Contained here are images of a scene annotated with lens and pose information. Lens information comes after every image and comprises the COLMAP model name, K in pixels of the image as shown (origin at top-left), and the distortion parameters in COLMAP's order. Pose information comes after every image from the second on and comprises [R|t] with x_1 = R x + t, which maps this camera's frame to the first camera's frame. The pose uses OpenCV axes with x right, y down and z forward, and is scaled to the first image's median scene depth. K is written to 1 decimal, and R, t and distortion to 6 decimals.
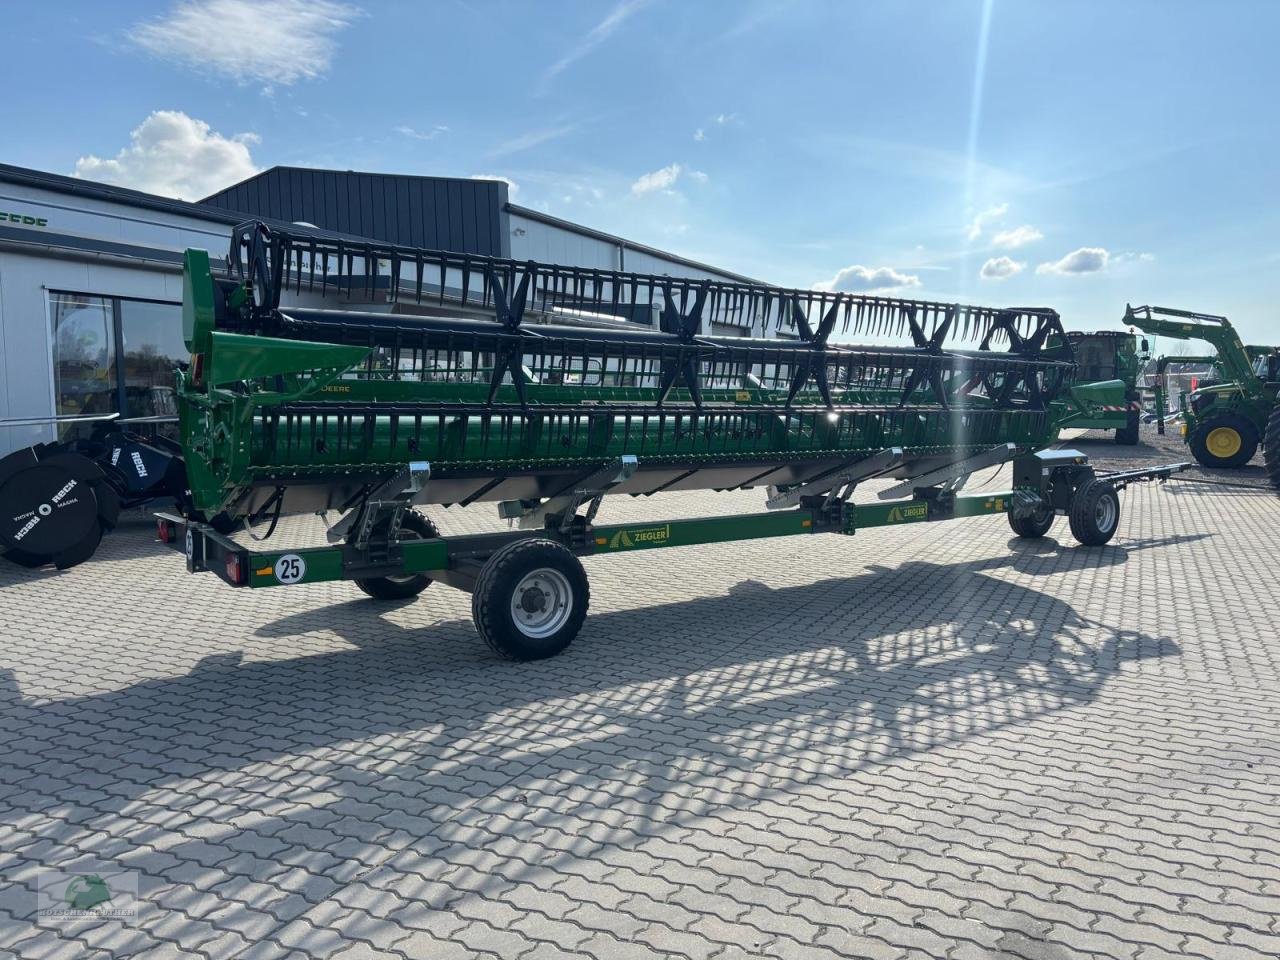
lens RADIAL K [[940.4, 0, 640.0], [0, 940.4, 480.0], [0, 0, 1]] dist [0.001742, -0.077805]
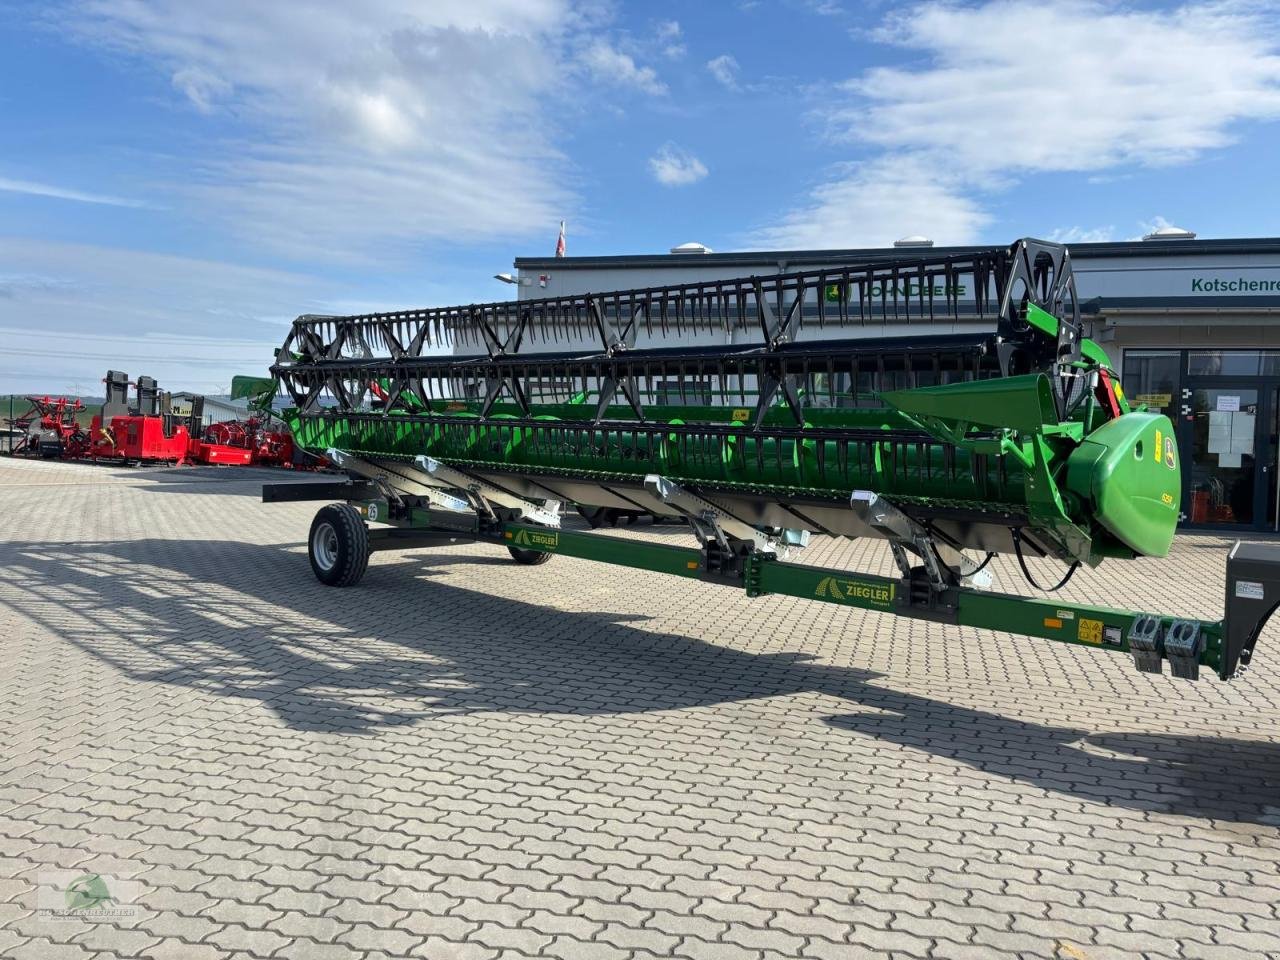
lens RADIAL K [[1006.9, 0, 640.0], [0, 1006.9, 480.0], [0, 0, 1]] dist [0.010731, -0.097765]
pose [[0.195588, 0.062909, -0.978666, 1.311404], [-0.099105, 0.994099, 0.044095, -0.081143], [0.975666, 0.088366, 0.200669, 0.985479]]
